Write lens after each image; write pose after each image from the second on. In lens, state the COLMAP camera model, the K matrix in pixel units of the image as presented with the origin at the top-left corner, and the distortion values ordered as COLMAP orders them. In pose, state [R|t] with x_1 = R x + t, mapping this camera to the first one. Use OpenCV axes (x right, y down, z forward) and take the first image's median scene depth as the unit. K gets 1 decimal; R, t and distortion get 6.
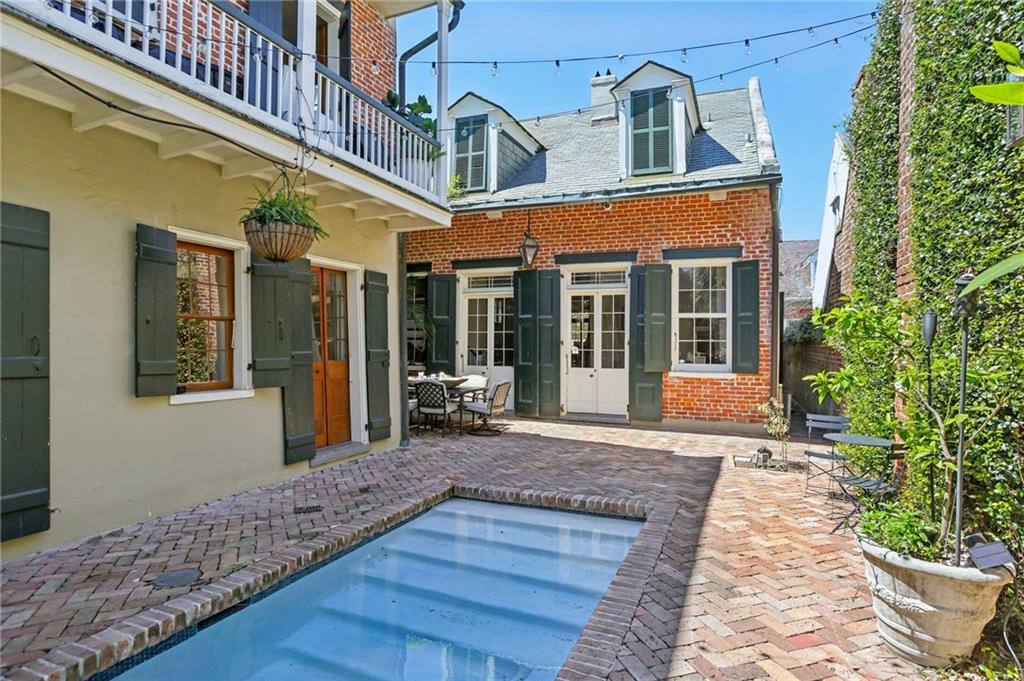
lens RADIAL K [[545.9, 0, 531.5], [0, 545.9, 331.5], [0, 0, 1]] dist [-0.039715, 0.001852]
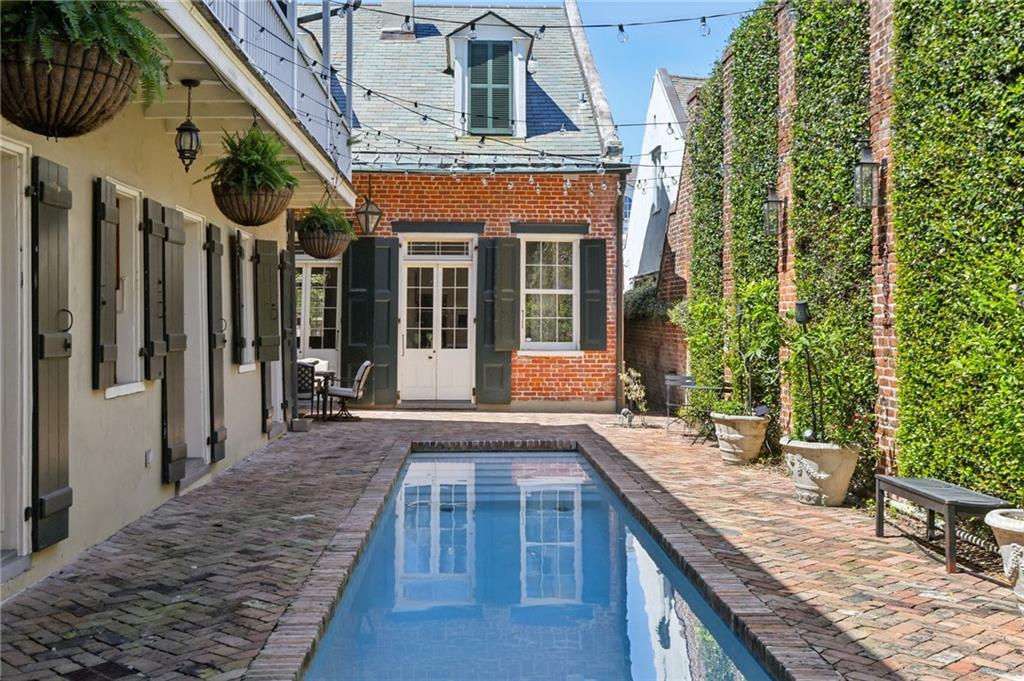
lens RADIAL K [[1070.7, 0, 514.3], [0, 1070.7, 184.1], [0, 0, 1]] dist [-0.008900, 0.009875]
pose [[0.916515, 0.045484, 0.397406, -0.512390], [-0.004066, 0.994522, -0.104447, -0.020666], [-0.399980, 0.094111, 0.911679, -0.737653]]
